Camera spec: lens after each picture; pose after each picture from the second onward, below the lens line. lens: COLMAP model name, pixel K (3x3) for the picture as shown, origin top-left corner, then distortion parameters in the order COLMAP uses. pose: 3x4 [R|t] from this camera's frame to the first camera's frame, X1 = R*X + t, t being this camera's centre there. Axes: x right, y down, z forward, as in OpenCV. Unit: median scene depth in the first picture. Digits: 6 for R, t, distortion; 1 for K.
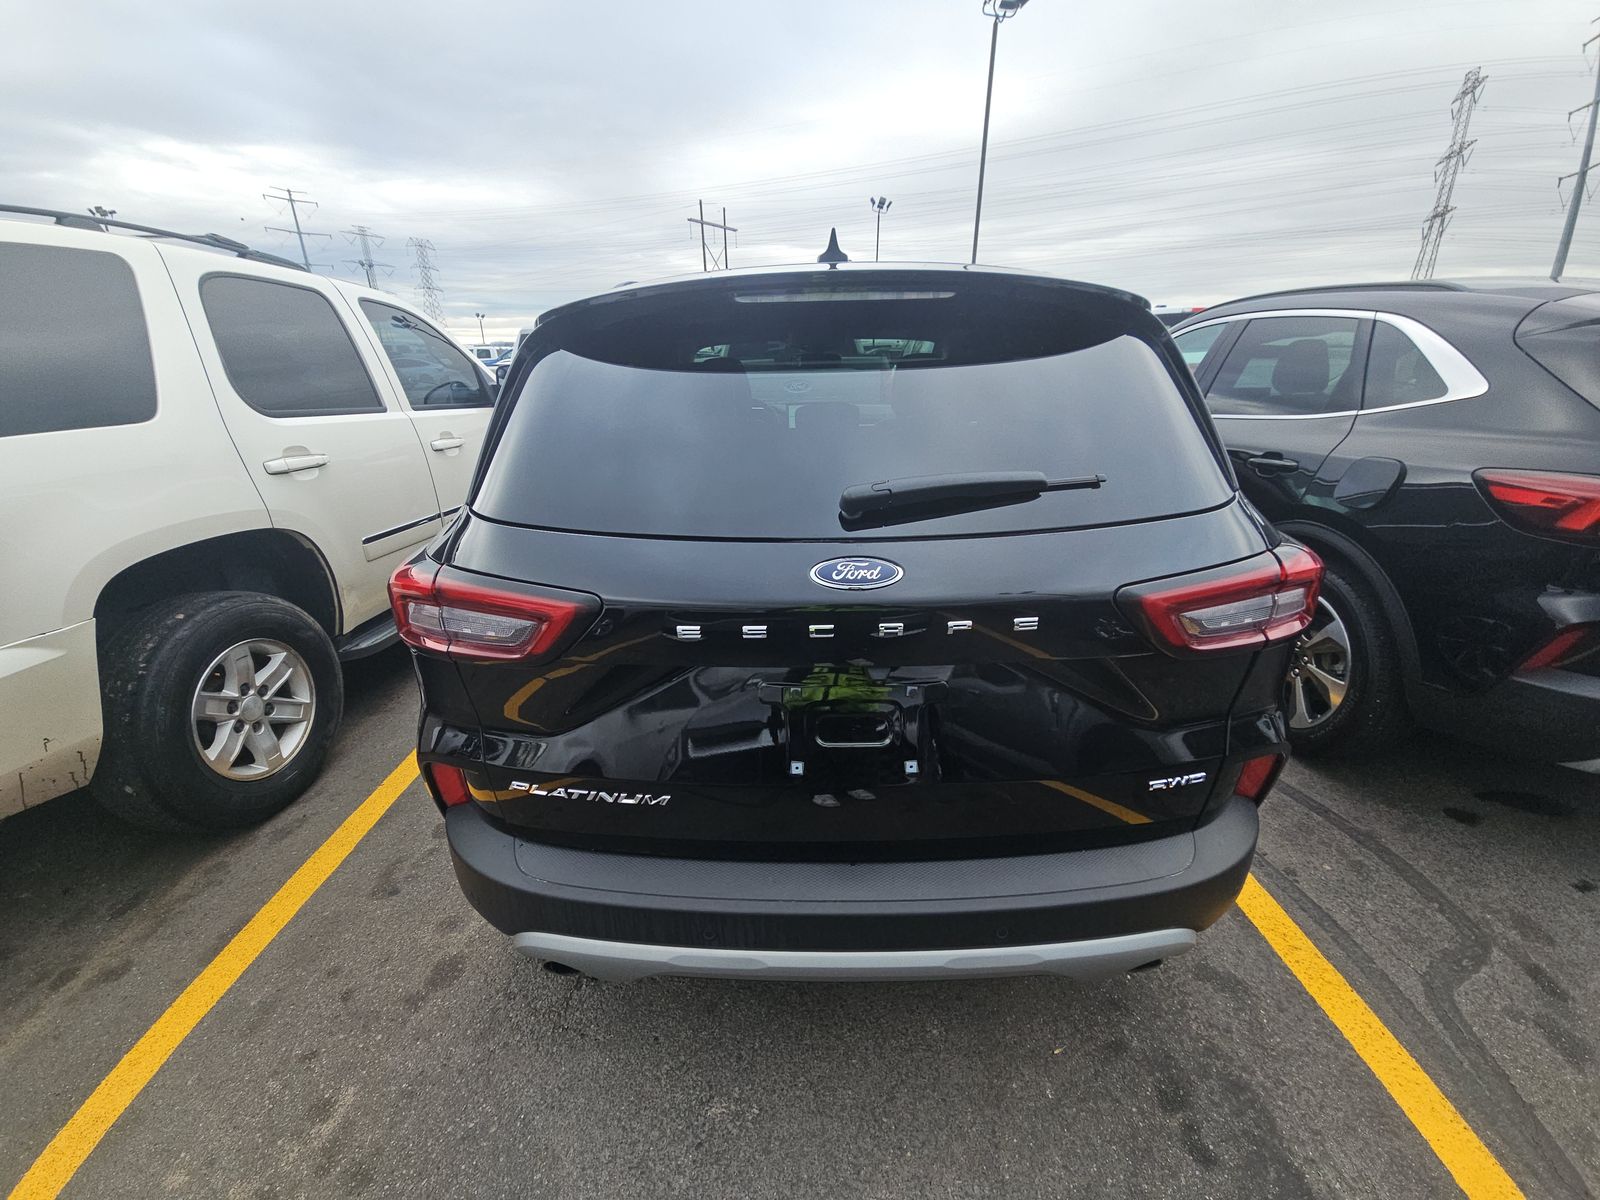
lens RADIAL K [[644.6, 0, 801.1], [0, 644.6, 644.0], [0, 0, 1]] dist [0.032201, -0.021919]
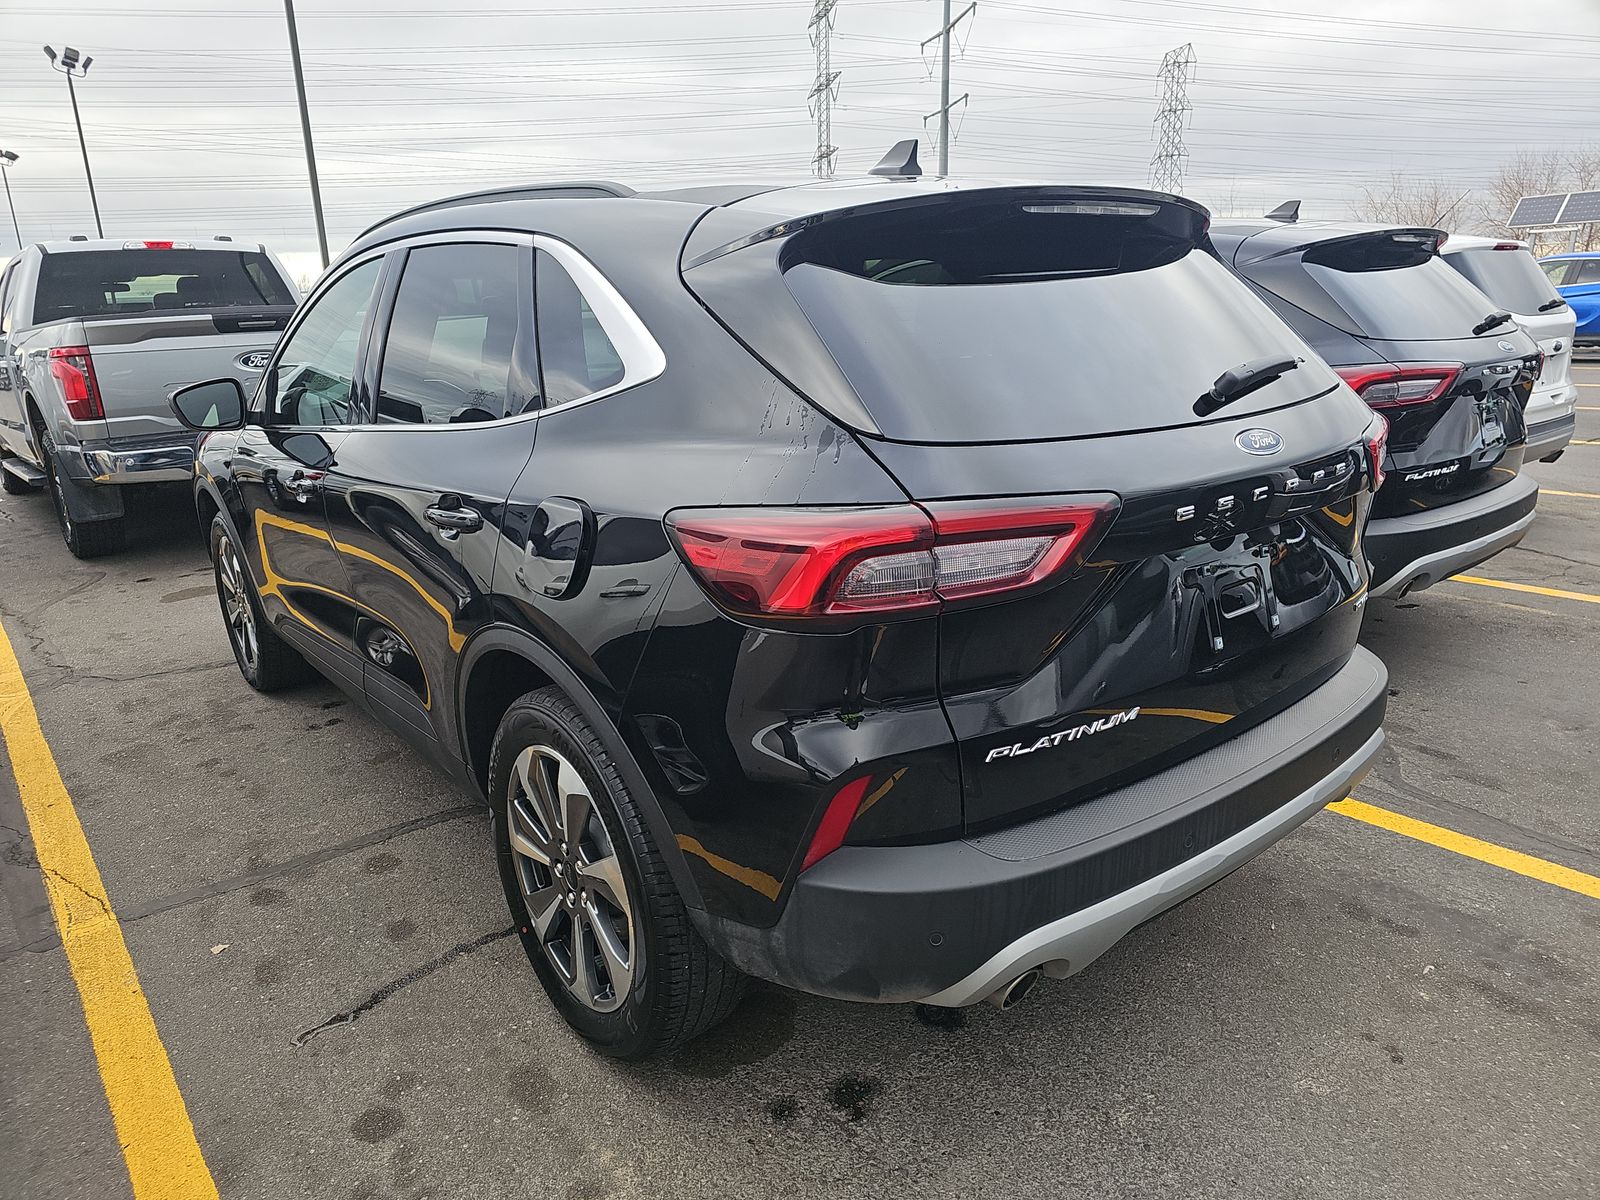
lens RADIAL K [[1062.5, 0, 795.5], [0, 1062.5, 664.7], [0, 0, 1]] dist [0.045396, -0.024502]
pose [[0.761051, -0.213825, 0.612438, -1.052599], [0.279583, 0.960043, -0.012240, 0.036845], [-0.585350, 0.180543, 0.790424, 0.027470]]
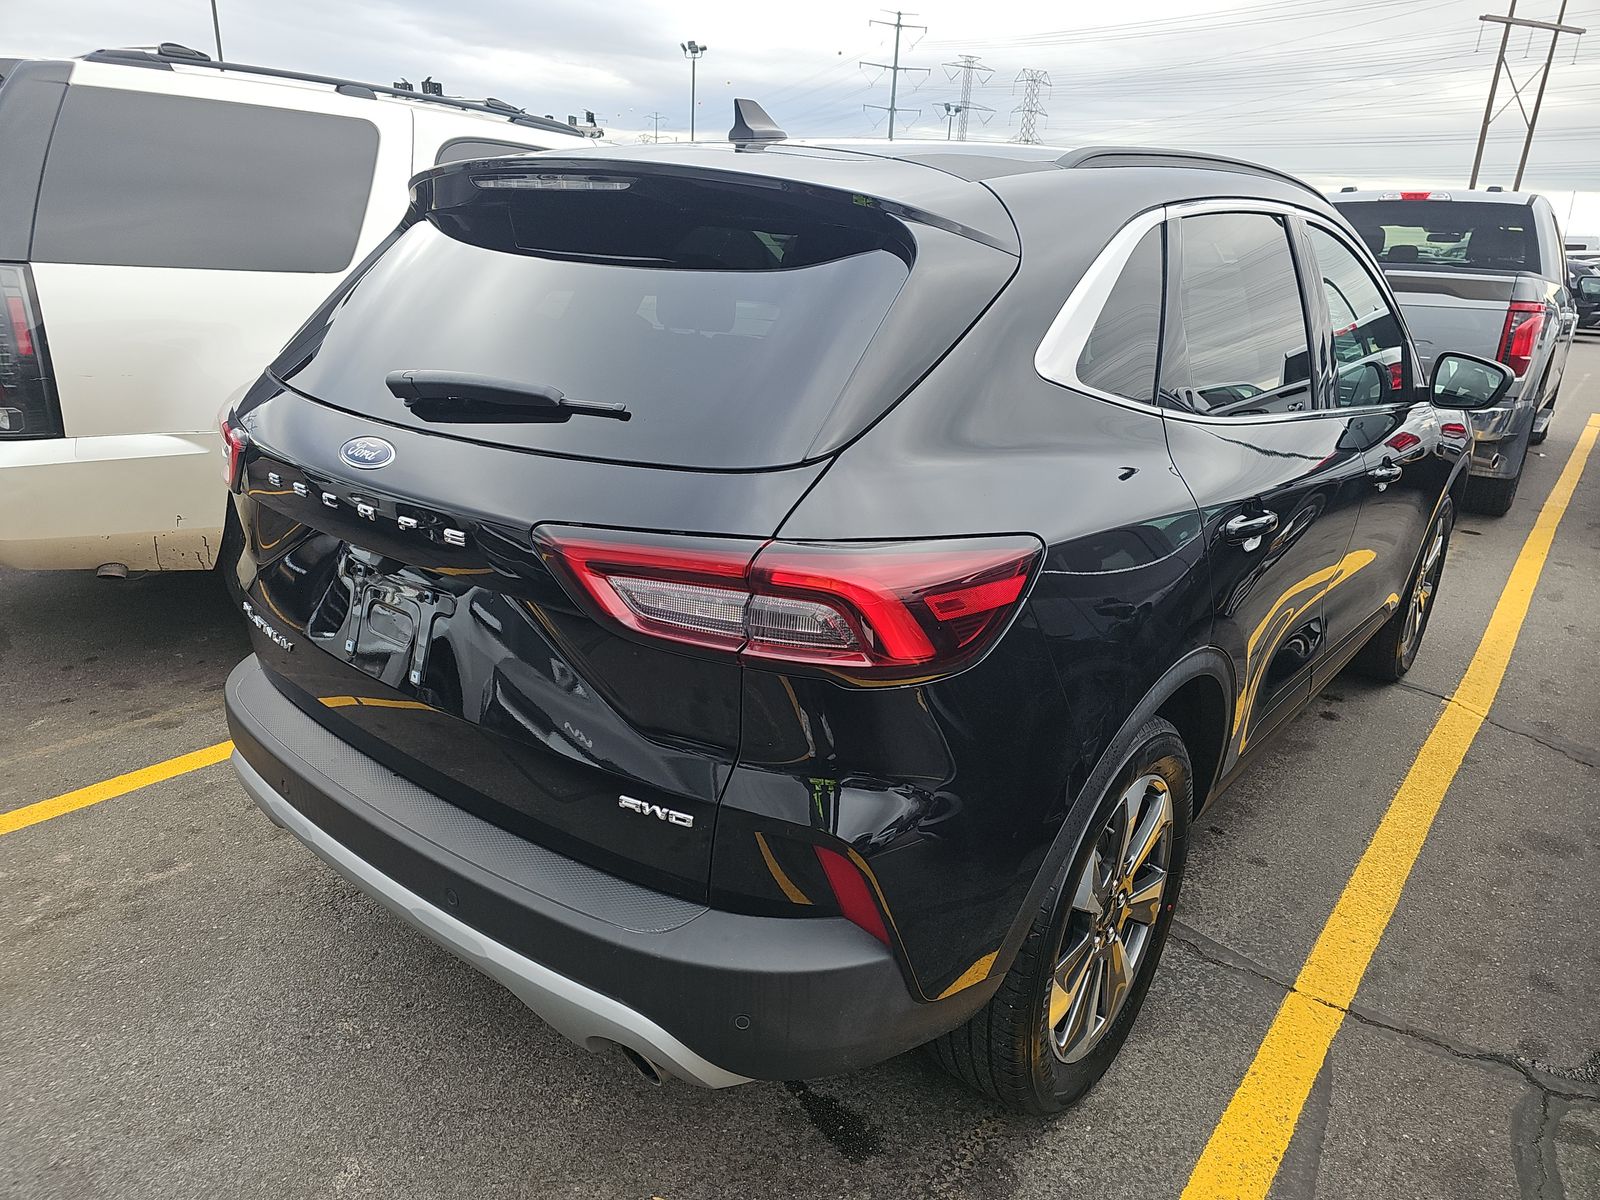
lens RADIAL K [[1062.5, 0, 795.5], [0, 1062.5, 664.7], [0, 0, 1]] dist [0.045396, -0.024502]
pose [[0.771596, 0.281542, -0.570415, 0.976293], [-0.307482, 0.950076, 0.053005, -0.052351], [0.556861, 0.134494, 0.819645, 0.019208]]
